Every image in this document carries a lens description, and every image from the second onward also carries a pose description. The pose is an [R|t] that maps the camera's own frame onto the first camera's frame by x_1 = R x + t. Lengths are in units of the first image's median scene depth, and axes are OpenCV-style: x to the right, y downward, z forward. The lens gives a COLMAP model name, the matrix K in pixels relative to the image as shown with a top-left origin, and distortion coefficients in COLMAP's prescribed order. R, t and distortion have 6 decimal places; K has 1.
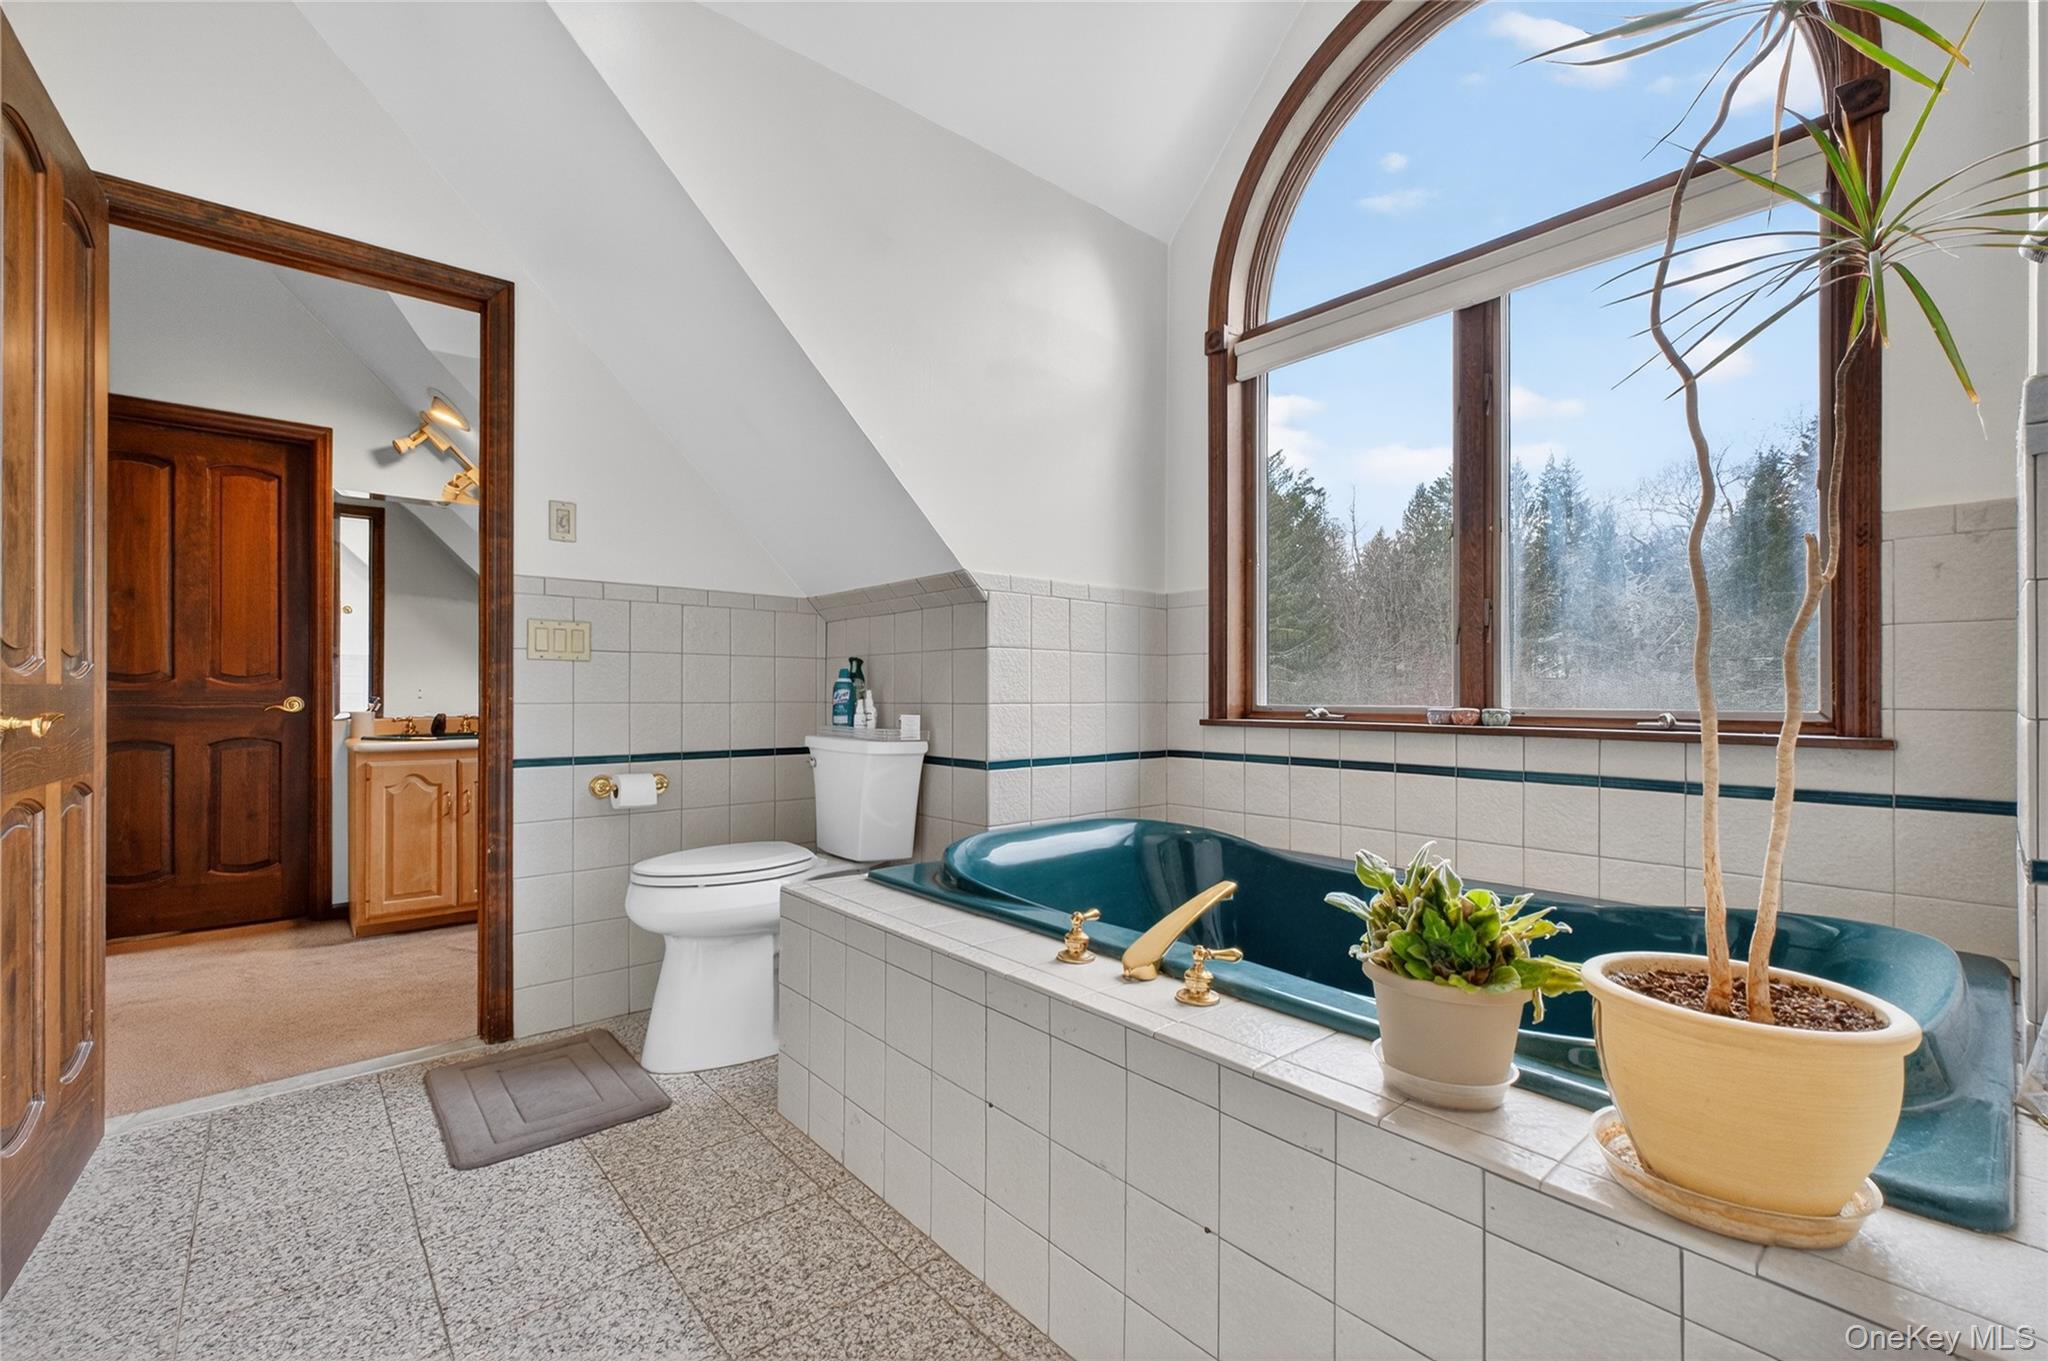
lens RADIAL K [[866.6, 0, 1032.8], [0, 866.6, 694.2], [0, 0, 1]] dist [-0.008202, 0.000247]
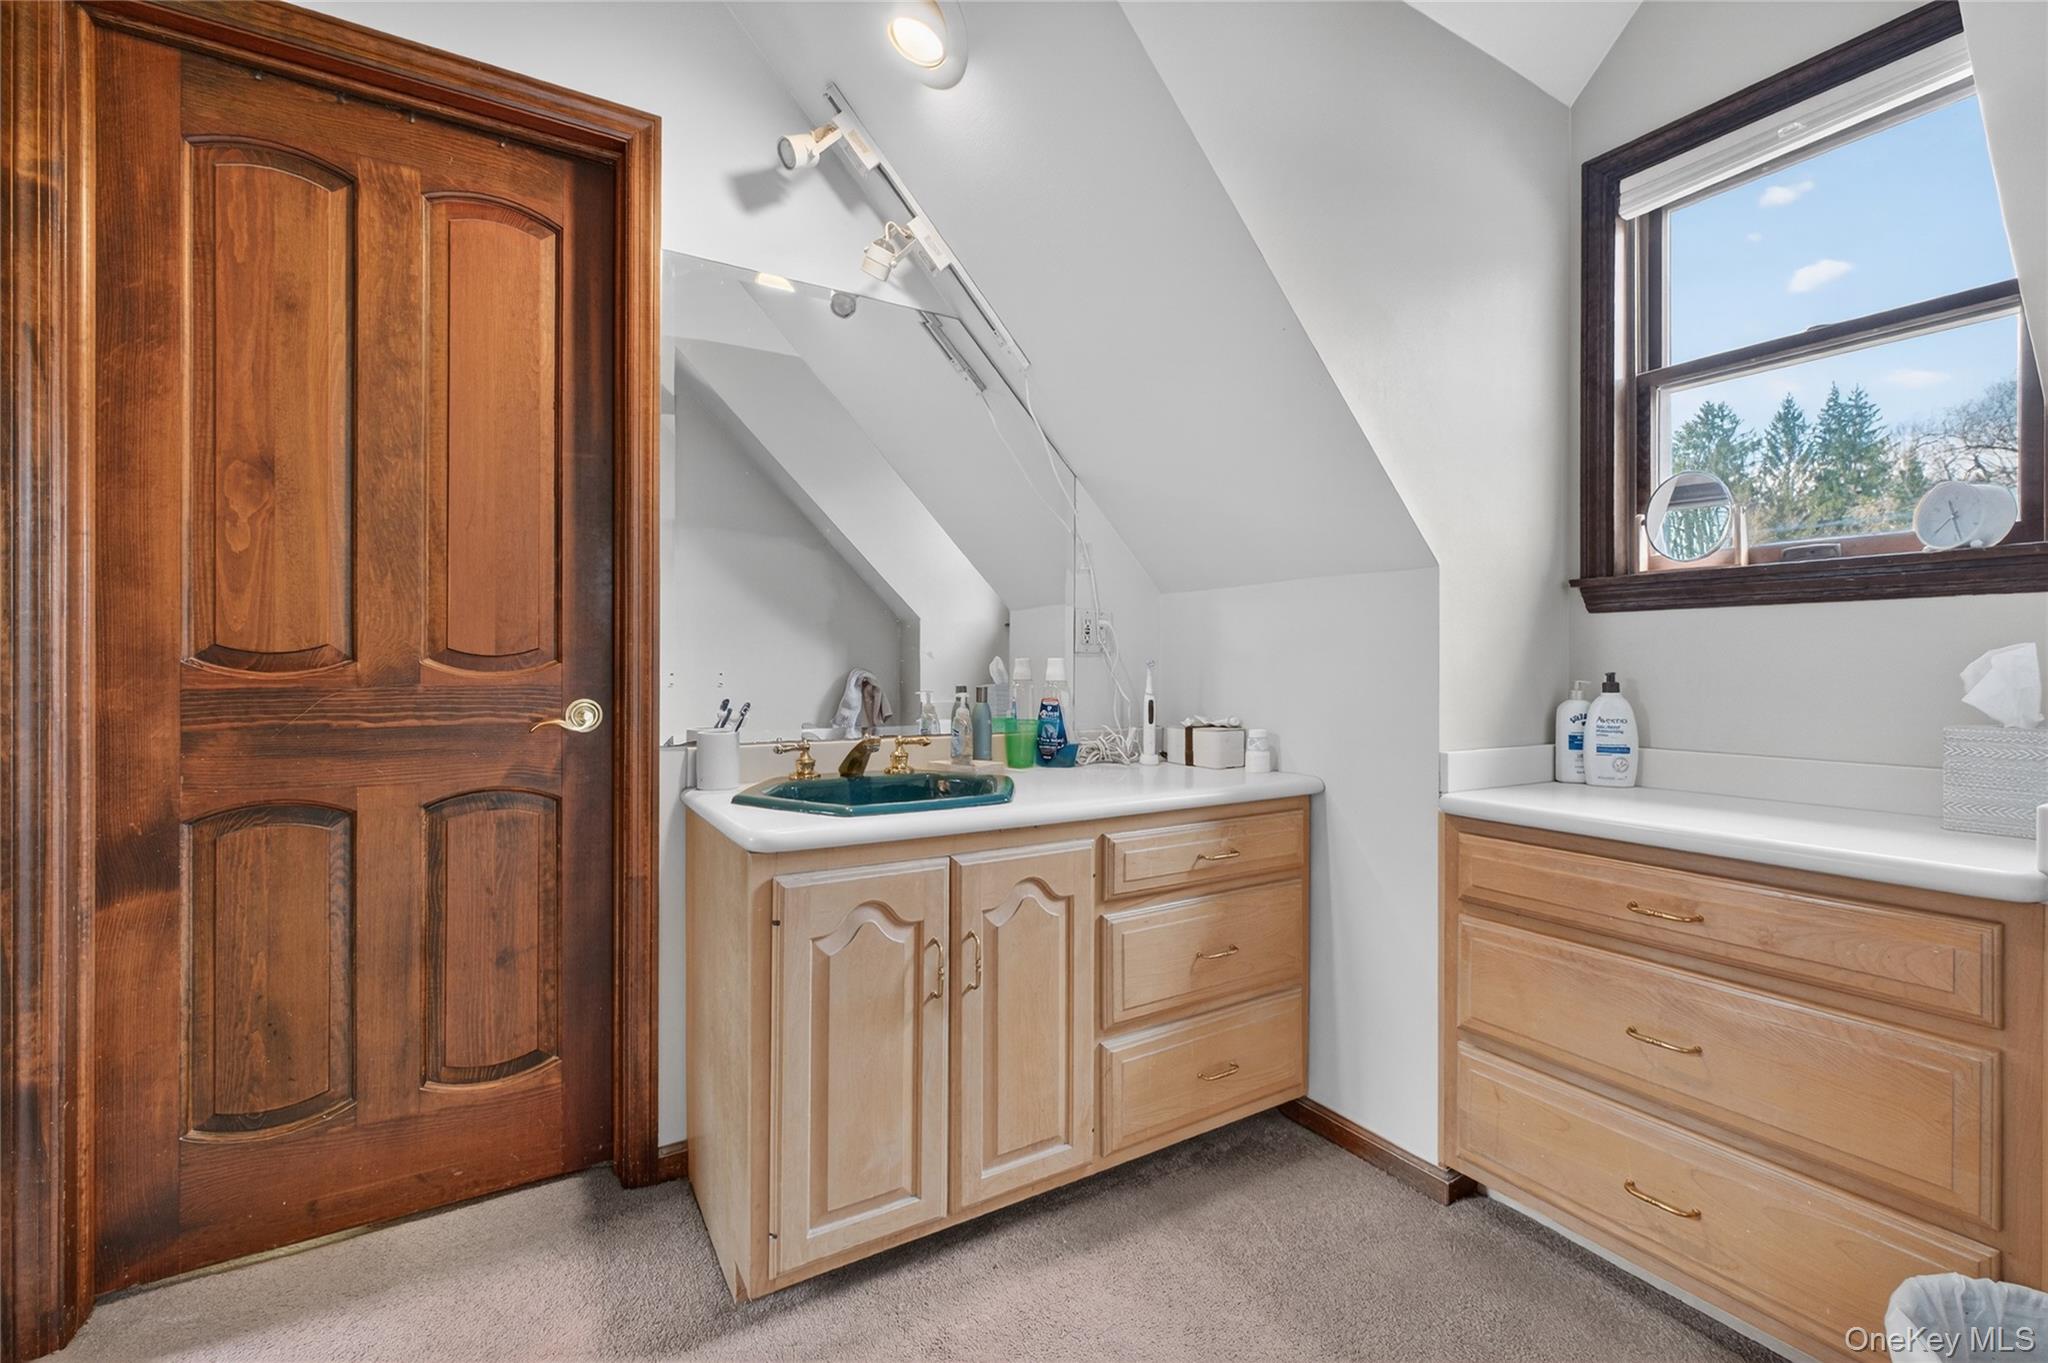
lens RADIAL K [[866.6, 0, 1020.9], [0, 866.6, 669.0], [0, 0, 1]] dist [-0.008202, 0.000247]
pose [[0.982266, -0.001198, -0.187491, -0.563335], [0.000582, 0.999994, -0.003343, -0.012305], [0.187494, 0.003175, 0.982261, 0.611808]]
